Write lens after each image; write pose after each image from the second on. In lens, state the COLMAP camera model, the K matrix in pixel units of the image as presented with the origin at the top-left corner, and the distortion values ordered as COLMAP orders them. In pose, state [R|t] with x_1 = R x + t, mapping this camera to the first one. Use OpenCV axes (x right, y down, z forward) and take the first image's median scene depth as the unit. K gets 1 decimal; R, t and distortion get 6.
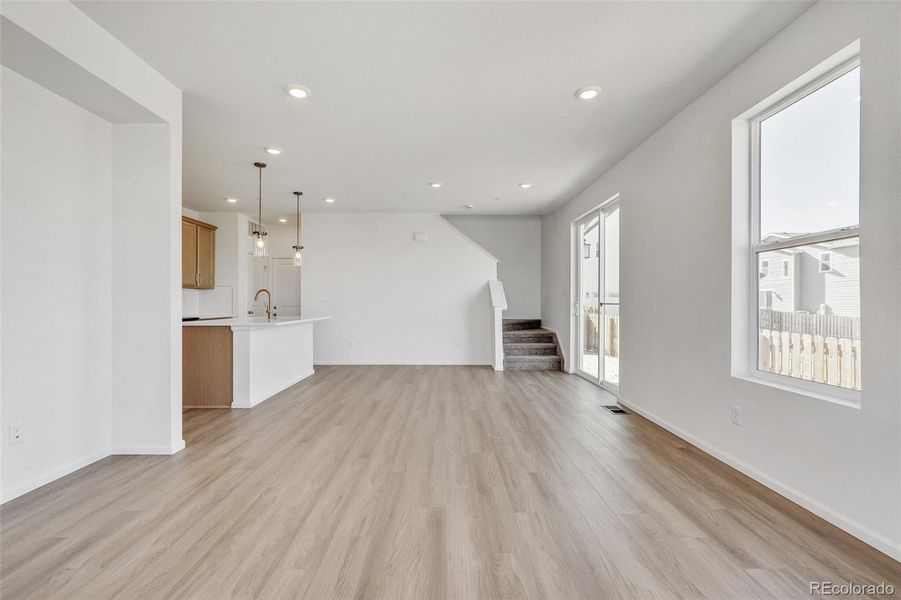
lens RADIAL K [[407.7, 0, 449.3], [0, 407.7, 305.3], [0, 0, 1]] dist [-0.002942, -0.000276]
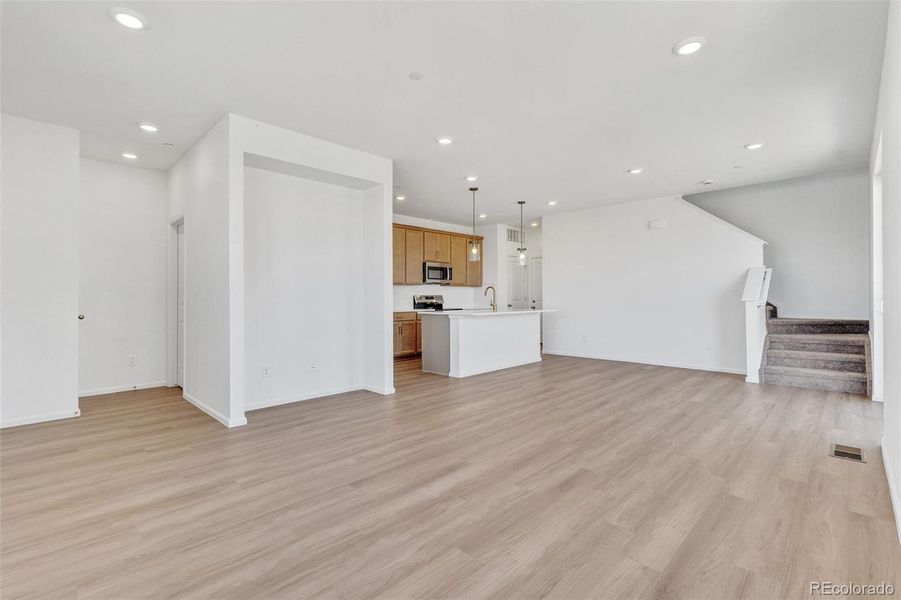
lens RADIAL K [[413.7, 0, 446.8], [0, 413.7, 297.0], [0, 0, 1]] dist [0.002902, 0.001024]
pose [[0.705755, -0.004023, -0.708445, 0.285268], [-0.000053, 0.999984, -0.005731, -0.000190], [0.708456, 0.004082, 0.705743, 0.021024]]
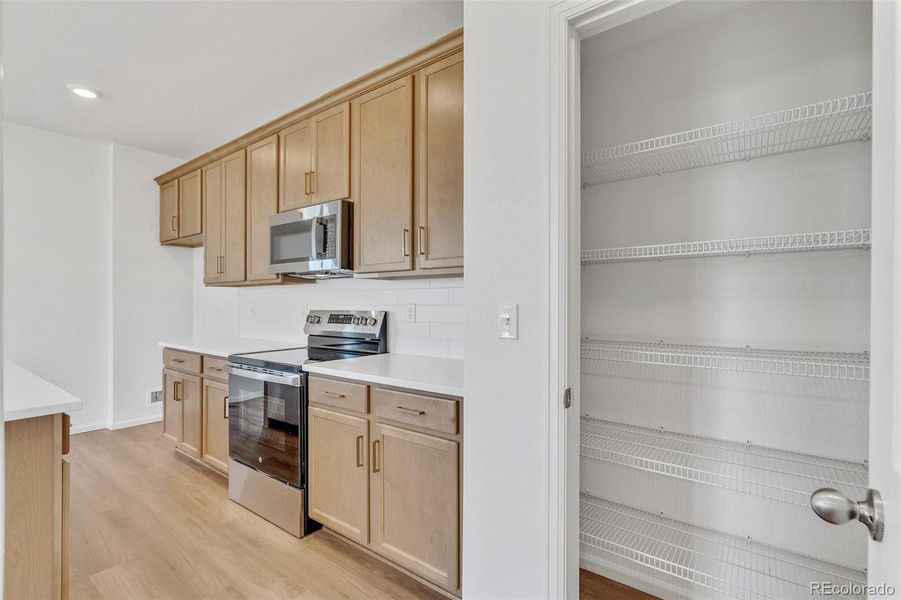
lens RADIAL K [[409.5, 0, 450.5], [0, 409.5, 300.0], [0, 0, 1]] dist [0.002061, 0.000225]
pose [[-0.604720, -0.003310, -0.796432, -0.405265], [-0.006401, 0.999979, 0.000704, -0.025160], [0.796413, 0.005524, -0.604728, 1.258930]]
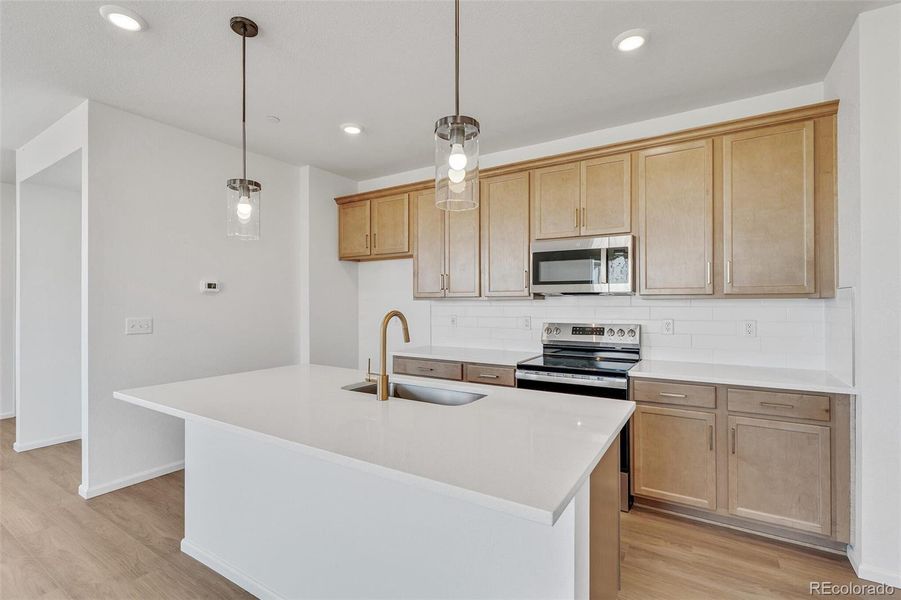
lens RADIAL K [[412.8, 0, 447.9], [0, 412.8, 302.0], [0, 0, 1]] dist [-0.002571, 0.000060]
pose [[-0.542668, -0.001131, -0.839947, -0.157818], [-0.004877, 0.999986, 0.001804, -0.040057], [0.839933, 0.005076, -0.542666, 1.037368]]
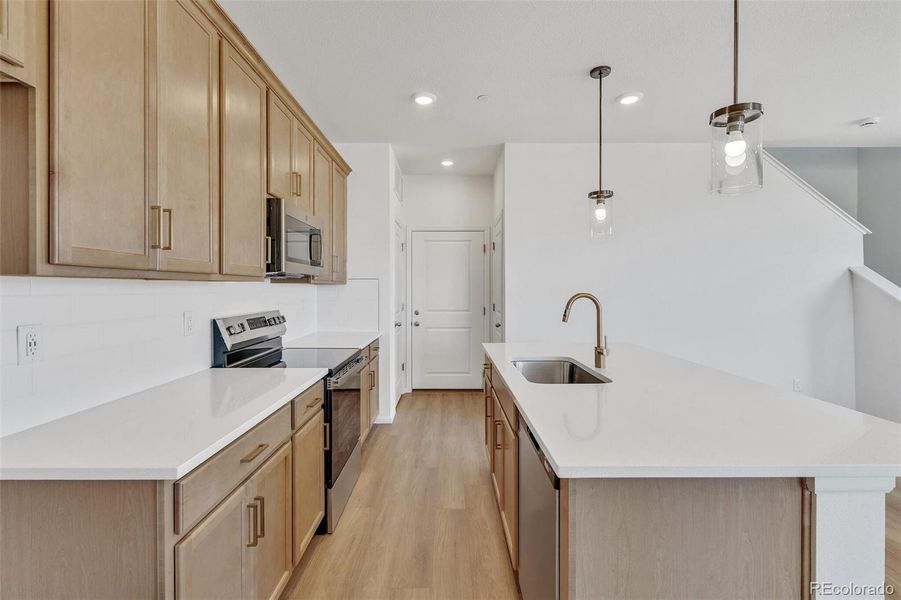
lens RADIAL K [[410.4, 0, 447.7], [0, 410.4, 291.1], [0, 0, 1]] dist [-0.001570, -0.000206]
pose [[0.999974, -0.001719, -0.006939, -0.493052], [0.001723, 0.999998, 0.000593, -0.034733], [0.006938, -0.000605, 0.999976, 0.511284]]
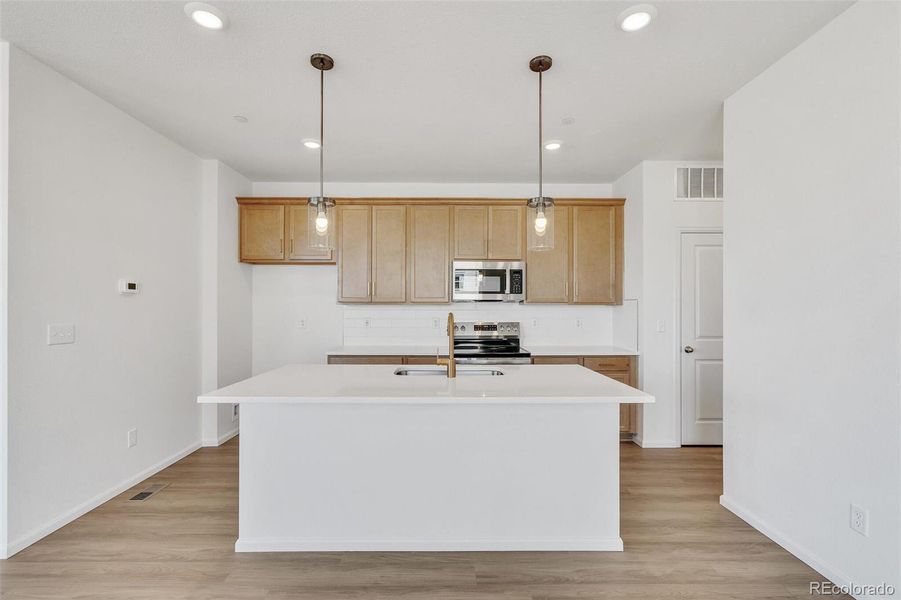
lens RADIAL K [[407.7, 0, 449.3], [0, 407.7, 305.3], [0, 0, 1]] dist [-0.002942, -0.000276]
pose [[-0.000282, -0.005871, -0.999983, 0.015374], [-0.008879, 0.999943, -0.005868, -0.037692], [0.999961, 0.008877, -0.000335, 0.844305]]
